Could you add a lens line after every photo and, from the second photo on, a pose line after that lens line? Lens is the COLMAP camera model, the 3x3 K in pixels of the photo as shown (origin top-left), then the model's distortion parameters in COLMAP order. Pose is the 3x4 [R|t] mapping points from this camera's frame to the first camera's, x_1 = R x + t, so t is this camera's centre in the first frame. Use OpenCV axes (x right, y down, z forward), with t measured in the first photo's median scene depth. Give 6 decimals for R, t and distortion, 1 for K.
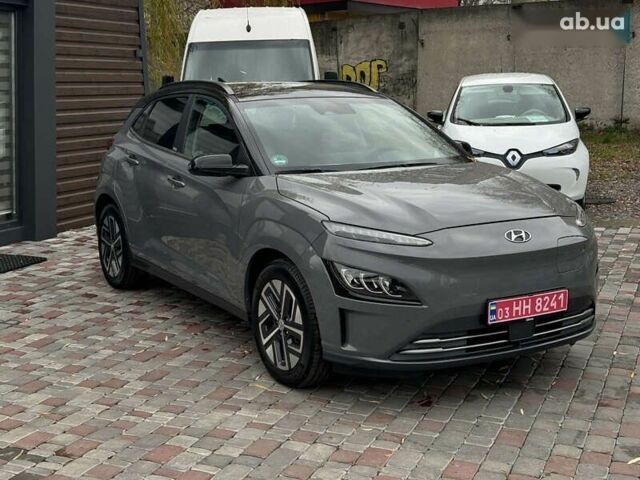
lens RADIAL K [[890.0, 0, 318.5], [0, 890.0, 239.3], [0, 0, 1]] dist [0.137279, 0.000000]
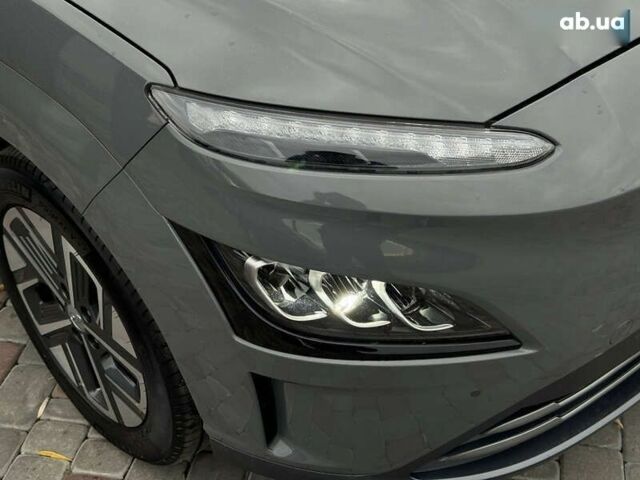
lens RADIAL K [[890.0, 0, 319.1], [0, 890.0, 239.8], [0, 0, 1]] dist [0.137279, 0.000000]
pose [[0.980277, -0.148200, 0.130745, 0.012264], [0.064303, 0.864748, 0.498072, -0.113475], [-0.186876, -0.479841, 0.857222, 0.725536]]
